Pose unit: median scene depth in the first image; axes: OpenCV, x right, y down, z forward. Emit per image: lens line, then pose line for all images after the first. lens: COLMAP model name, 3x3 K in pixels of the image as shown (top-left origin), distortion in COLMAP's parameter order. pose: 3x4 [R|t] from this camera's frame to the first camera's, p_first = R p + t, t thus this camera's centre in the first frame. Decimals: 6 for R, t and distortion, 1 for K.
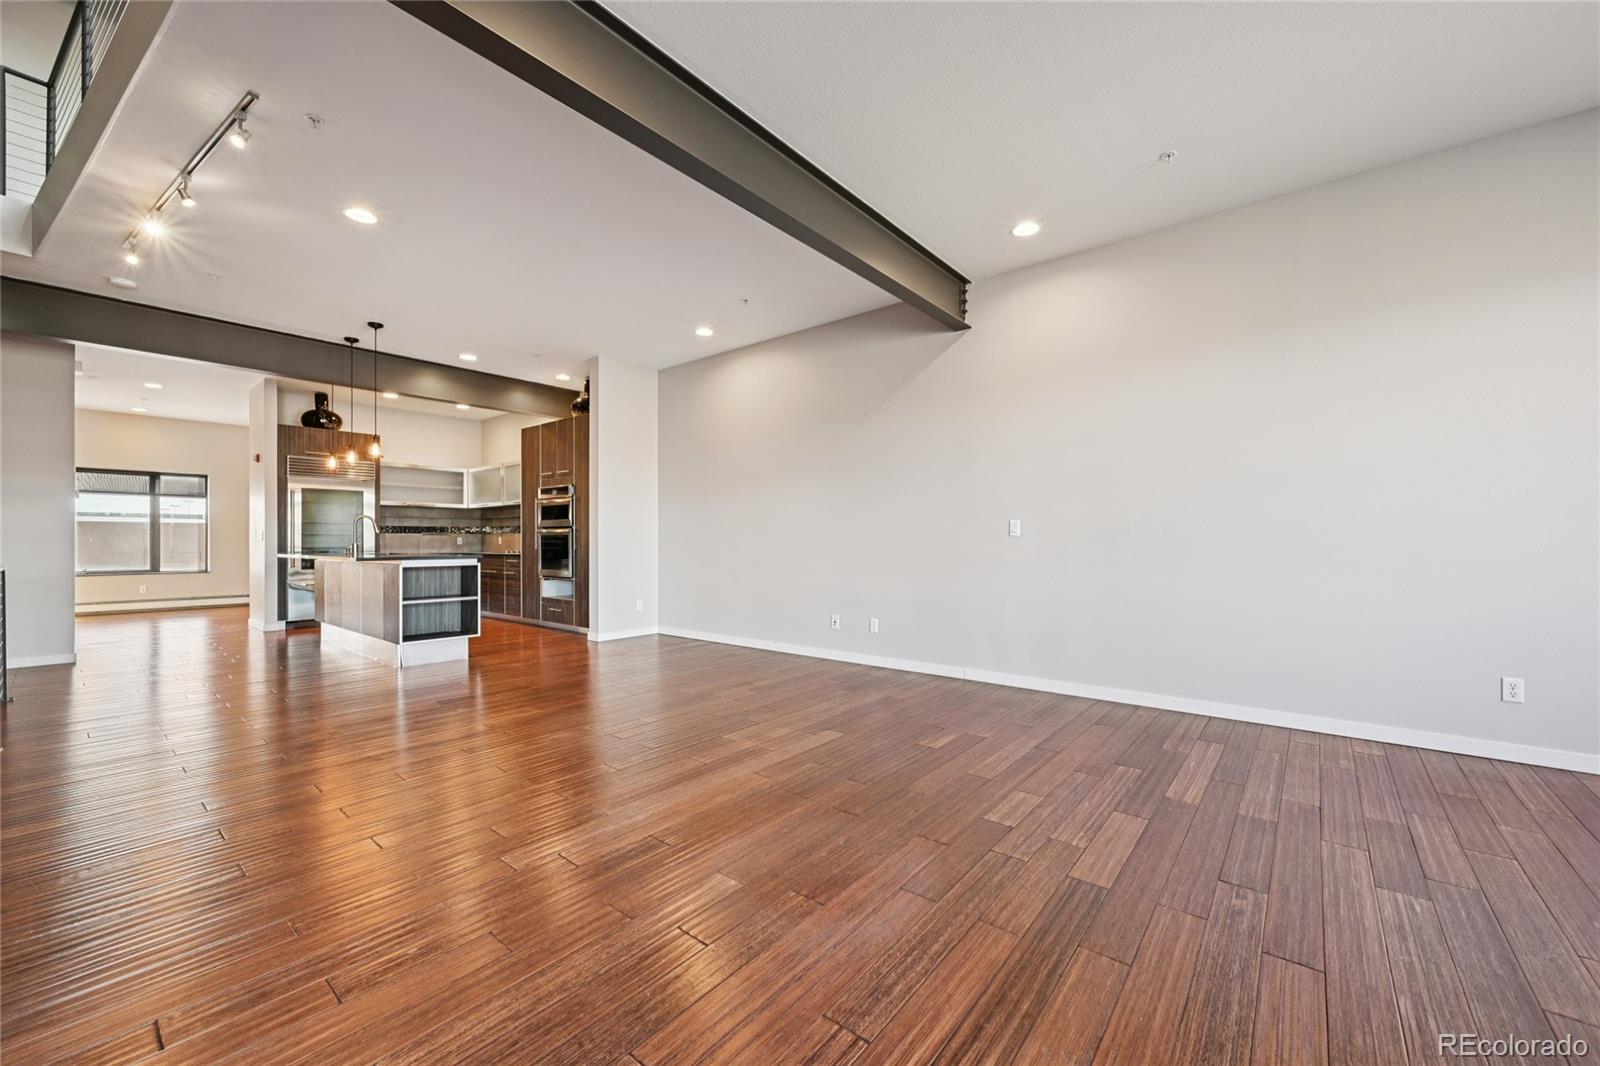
lens RADIAL K [[624.3, 0, 812.7], [0, 624.3, 537.8], [0, 0, 1]] dist [-0.003756, -0.000853]
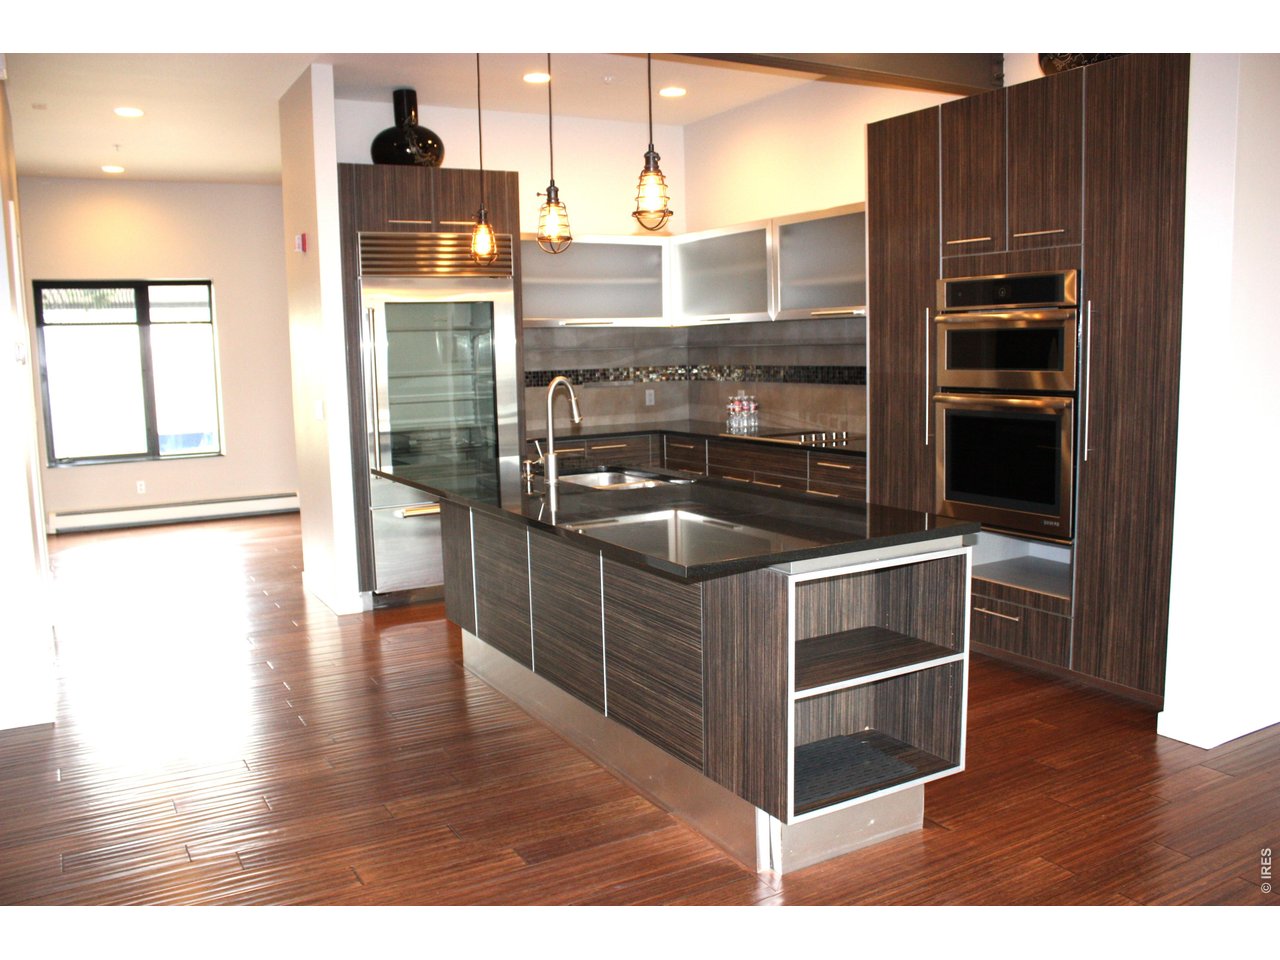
lens RADIAL K [[1084.5, 0, 627.4], [0, 1084.5, 486.6], [0, 0, 1]] dist [-0.105181, 0.020860]
pose [[0.925961, 0.025847, -0.376734, -0.371178], [0.026943, 0.990590, 0.134186, -0.049340], [0.376657, -0.134401, 0.916551, 0.342001]]
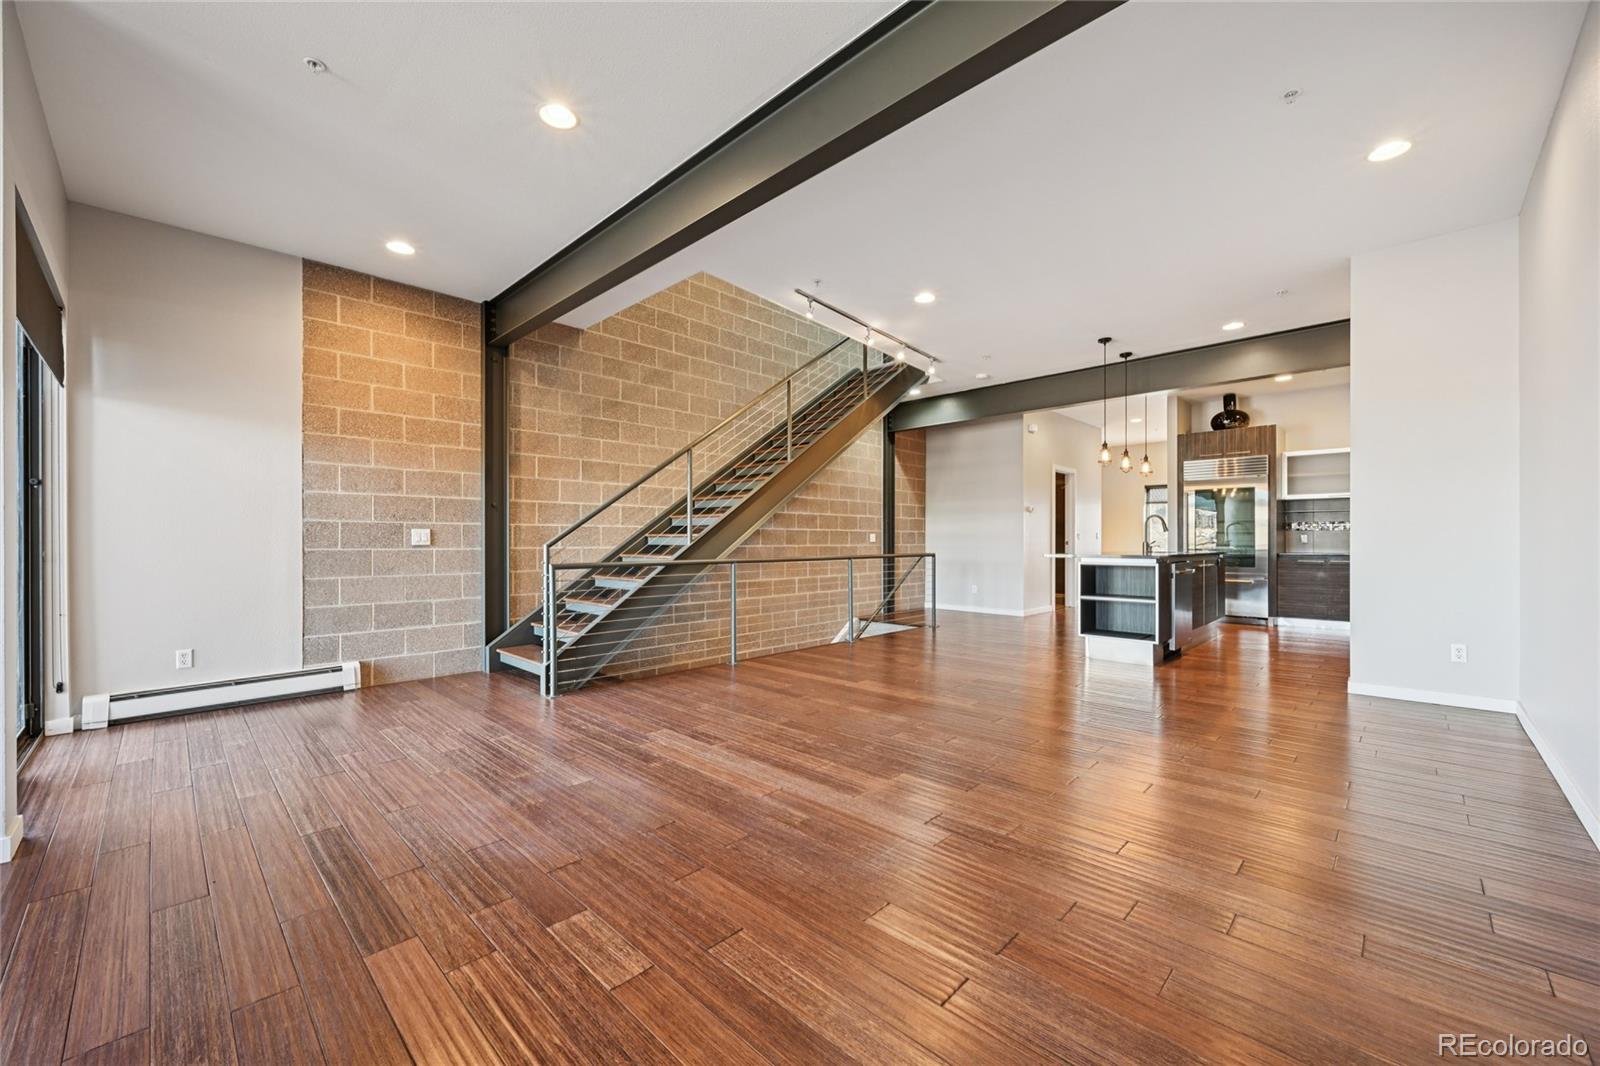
lens RADIAL K [[624.3, 0, 798.2], [0, 624.3, 538.6], [0, 0, 1]] dist [-0.003756, -0.000853]
pose [[-0.093520, 0.000766, -0.995617, 0.319949], [0.006444, 0.999979, 0.000164, -0.000118], [0.995597, -0.006400, -0.093523, 0.424187]]
